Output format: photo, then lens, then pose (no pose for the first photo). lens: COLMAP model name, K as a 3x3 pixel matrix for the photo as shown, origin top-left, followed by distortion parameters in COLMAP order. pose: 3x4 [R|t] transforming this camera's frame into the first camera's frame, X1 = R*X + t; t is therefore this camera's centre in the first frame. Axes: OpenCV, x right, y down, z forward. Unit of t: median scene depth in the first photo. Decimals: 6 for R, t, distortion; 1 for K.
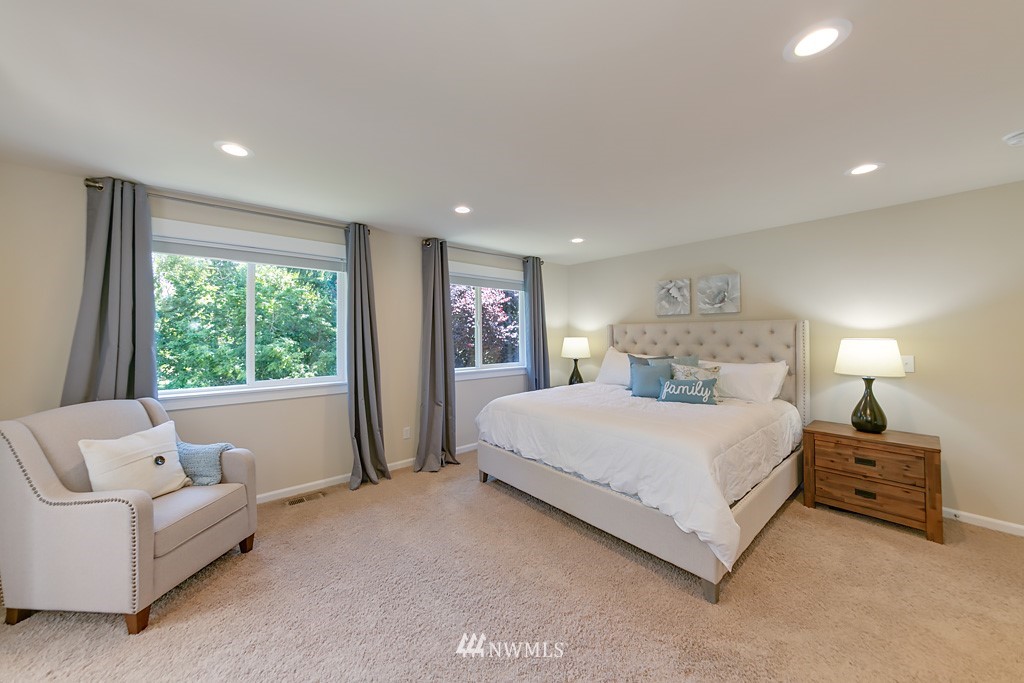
lens RADIAL K [[367.5, 0, 511.4], [0, 367.5, 328.4], [0, 0, 1]] dist [-0.000300, -0.000049]
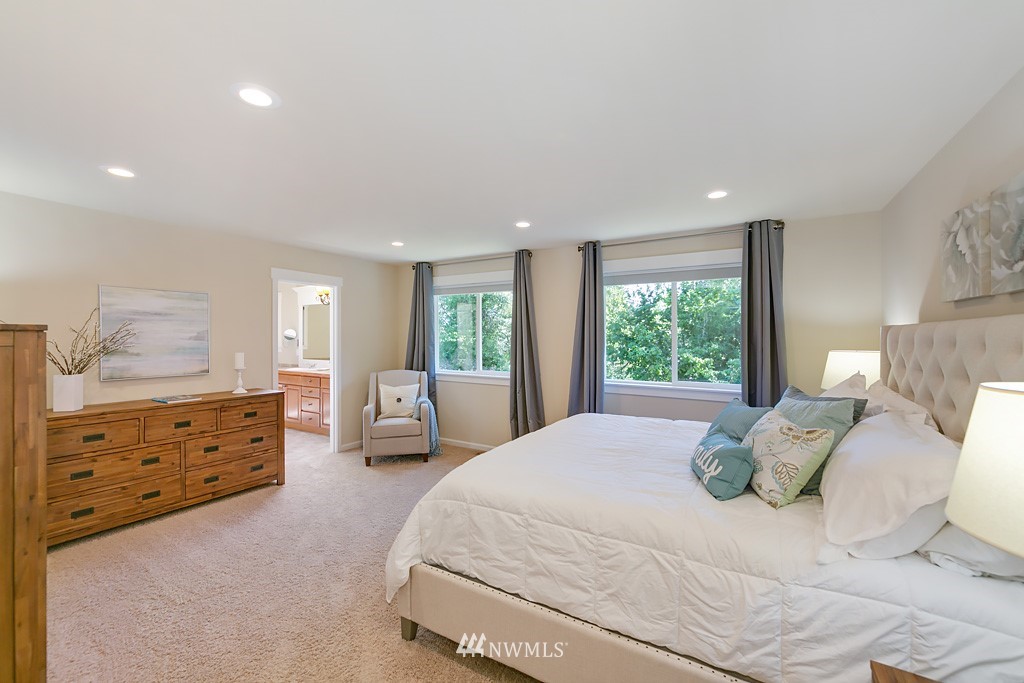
lens RADIAL K [[405.2, 0, 512.0], [0, 405.2, 341.5], [0, 0, 1]] dist [-0.001850, -0.000220]
pose [[0.308830, 0.019190, -0.950924, 0.866471], [0.004960, 0.999750, 0.021786, -0.009600], [0.951104, -0.011444, 0.308658, 0.552386]]
